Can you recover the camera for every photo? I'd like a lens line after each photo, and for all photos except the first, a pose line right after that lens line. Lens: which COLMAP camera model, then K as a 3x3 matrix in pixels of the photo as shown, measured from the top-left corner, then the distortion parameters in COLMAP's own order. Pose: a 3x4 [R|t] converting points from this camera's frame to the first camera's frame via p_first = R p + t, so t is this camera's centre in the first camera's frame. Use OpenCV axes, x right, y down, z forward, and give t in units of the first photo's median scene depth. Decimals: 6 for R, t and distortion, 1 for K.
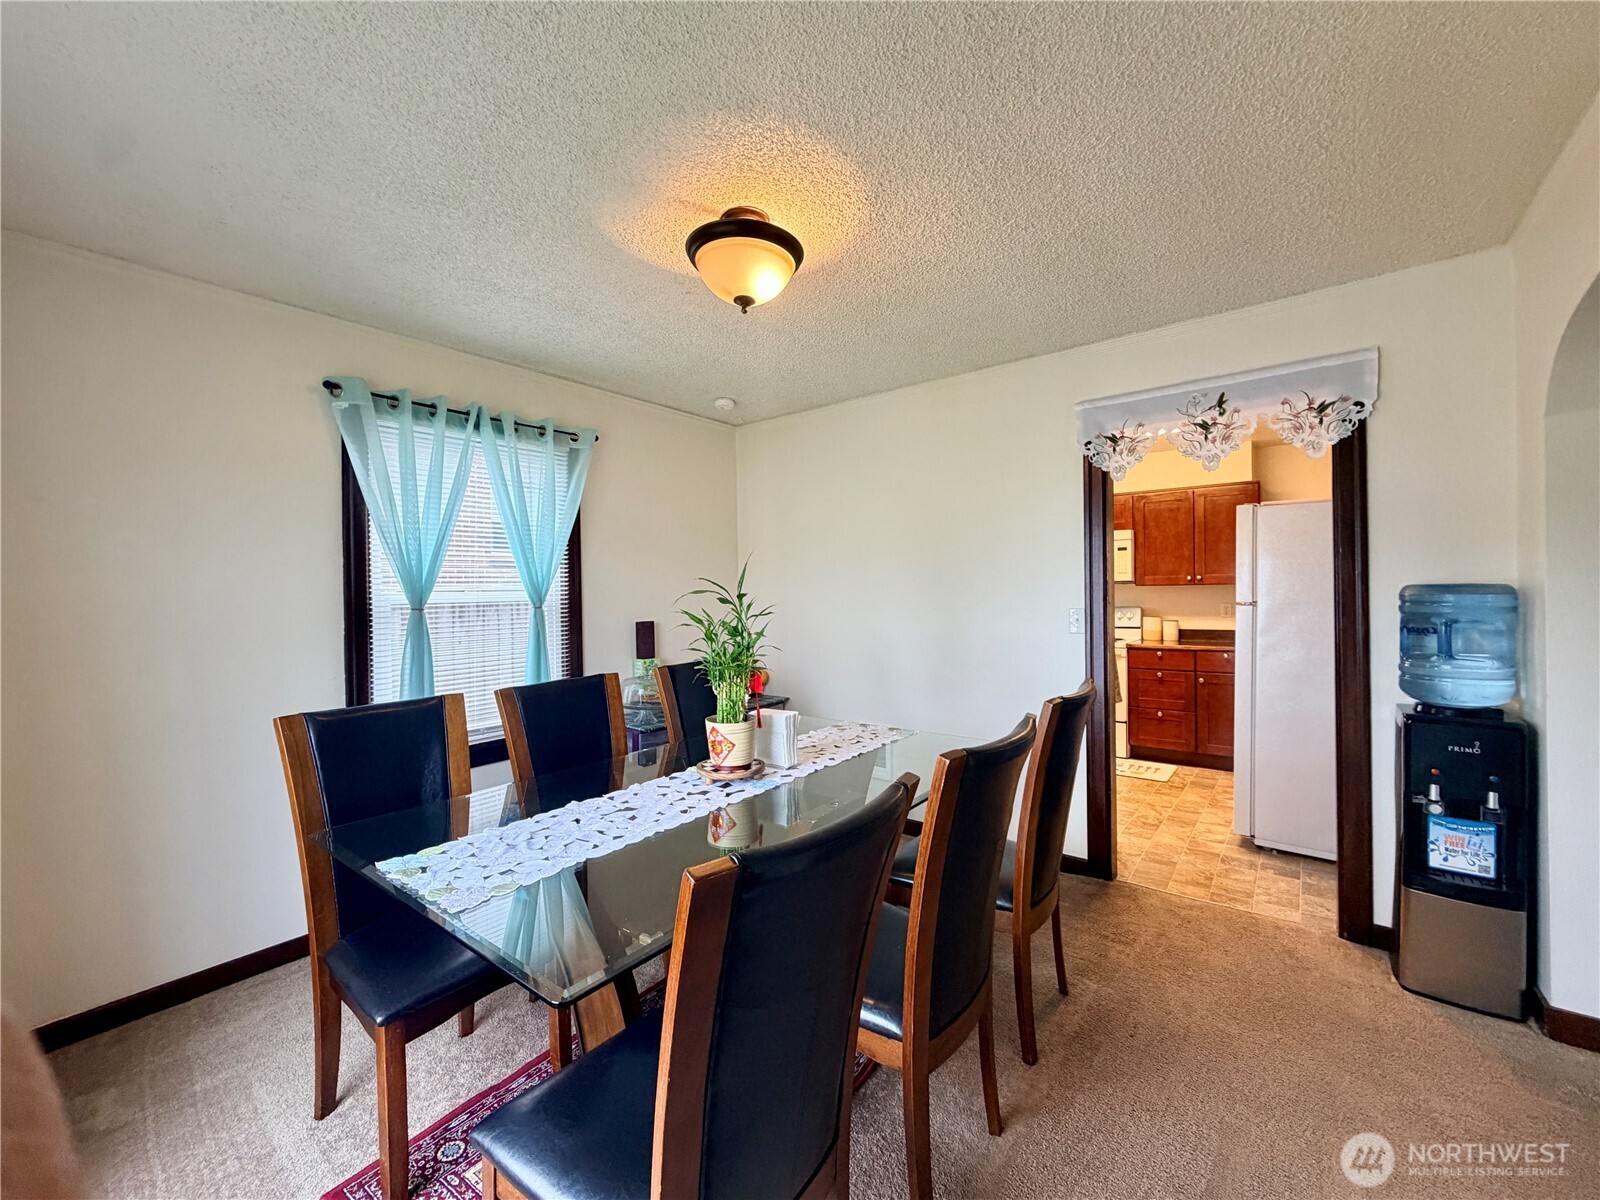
lens RADIAL K [[649.4, 0, 794.2], [0, 649.4, 600.2], [0, 0, 1]] dist [-0.001185, -0.000413]
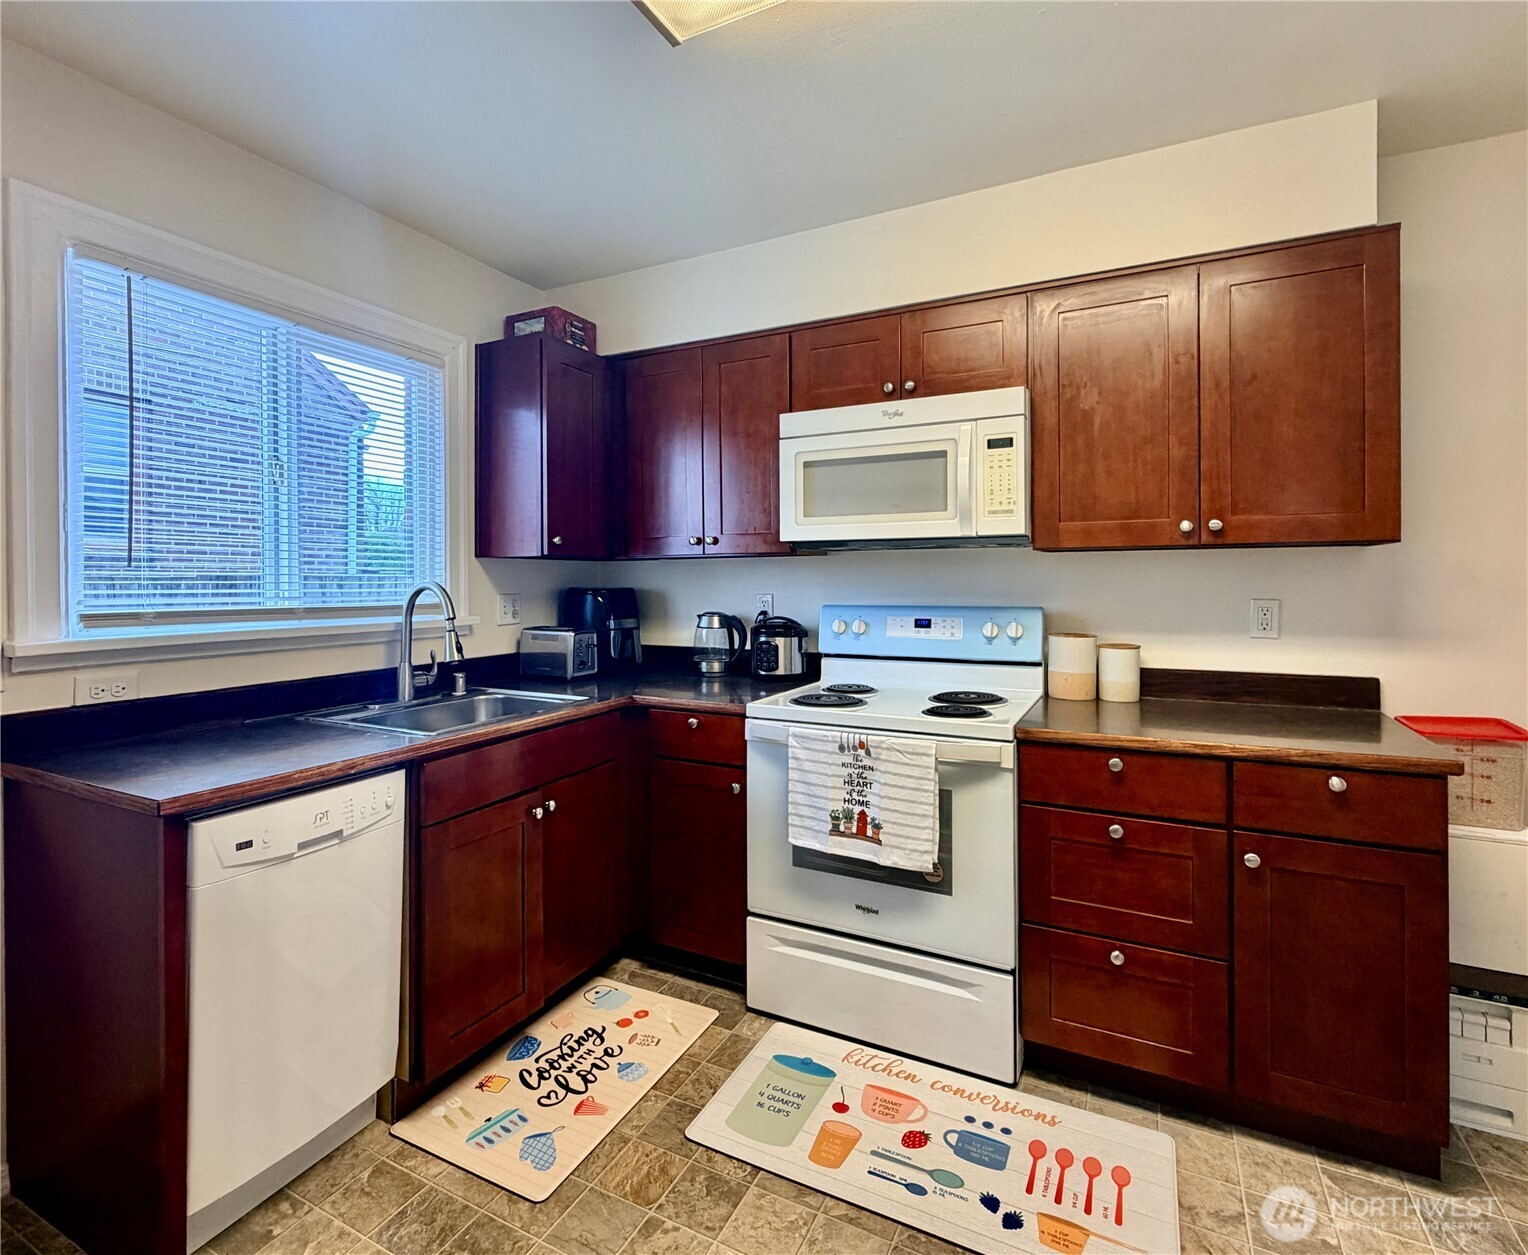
lens RADIAL K [[753.1, 0, 759.4], [0, 753.1, 582.8], [0, 0, 1]] dist [0.000677, -0.000997]
pose [[0.981166, 0.004315, 0.193120, 0.310465], [-0.003488, 0.999983, -0.004626, -0.002358], [-0.193137, 0.003865, 0.981164, 0.648284]]
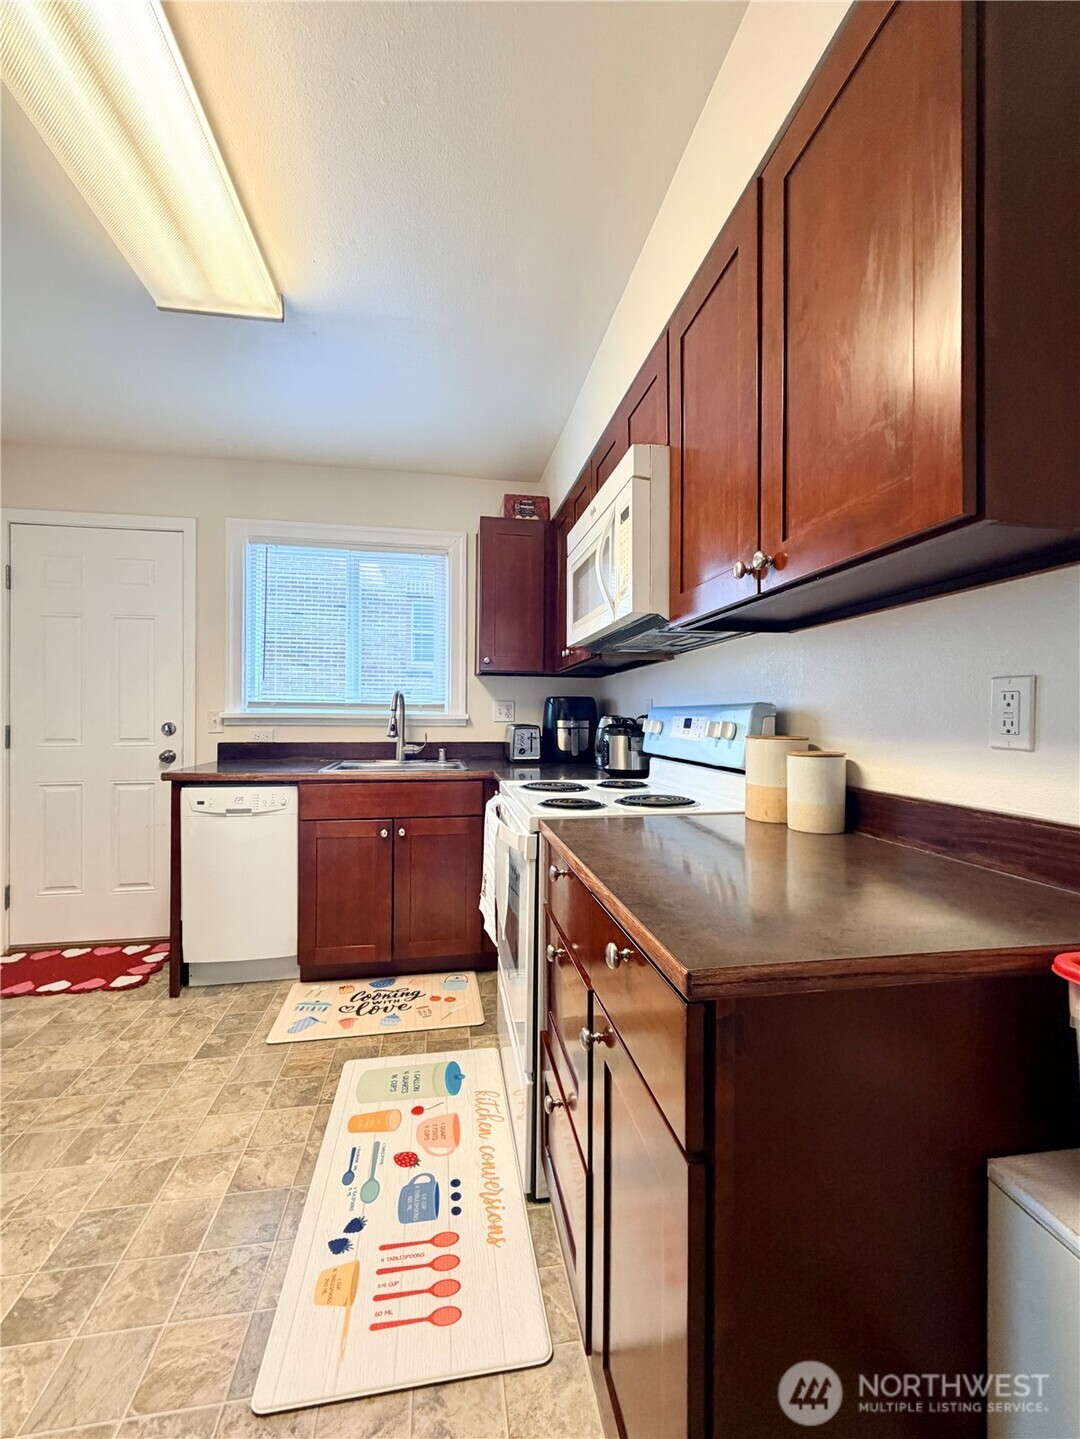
lens RADIAL K [[592.8, 0, 543.7], [0, 592.8, 714.1], [0, 0, 1]] dist [0.000036, -0.000033]
pose [[0.746936, 0.013034, -0.664768, 0.687013], [-0.018489, 0.999828, -0.001171, 0.018181], [0.664639, 0.013165, 0.747049, 0.783040]]
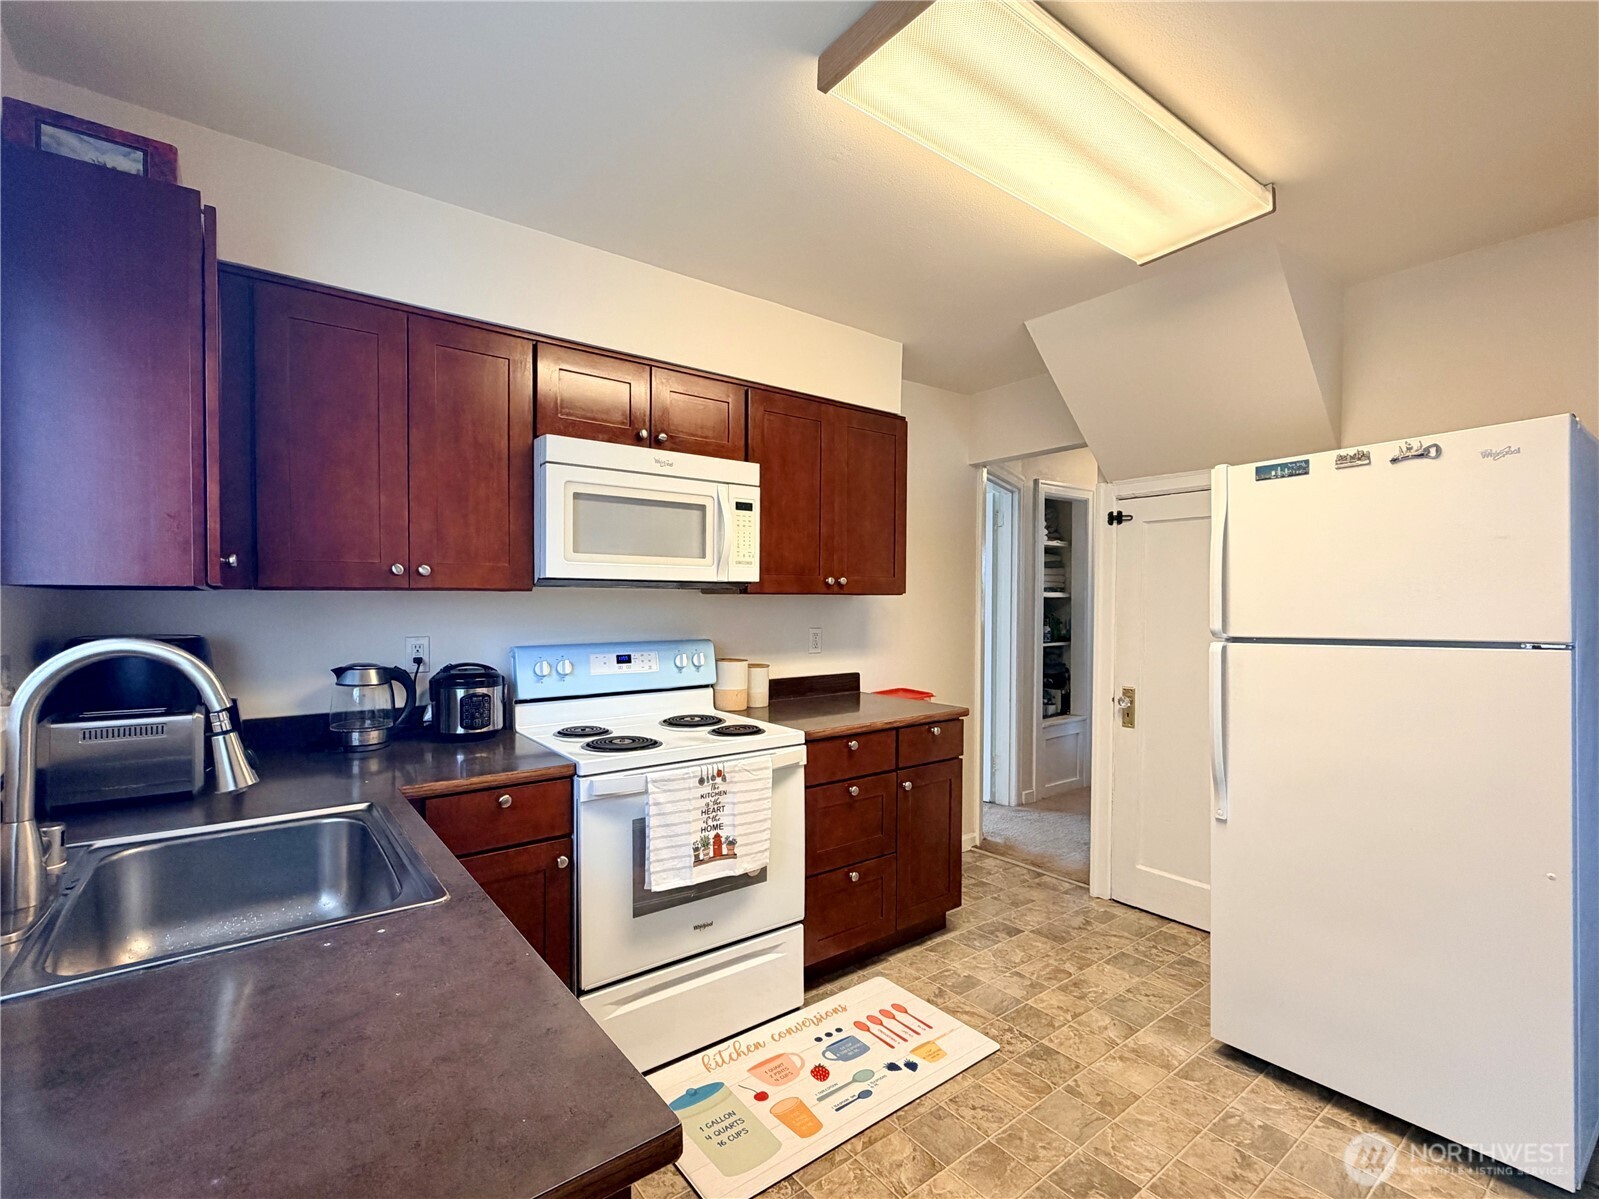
lens RADIAL K [[713.5, 0, 762.5], [0, 713.5, 619.5], [0, 0, 1]] dist [0.000820, -0.000147]
pose [[0.271717, -0.013905, 0.962277, 0.063138], [0.004348, 0.999903, 0.013221, -0.011909], [-0.962367, 0.000592, 0.271751, 0.885380]]
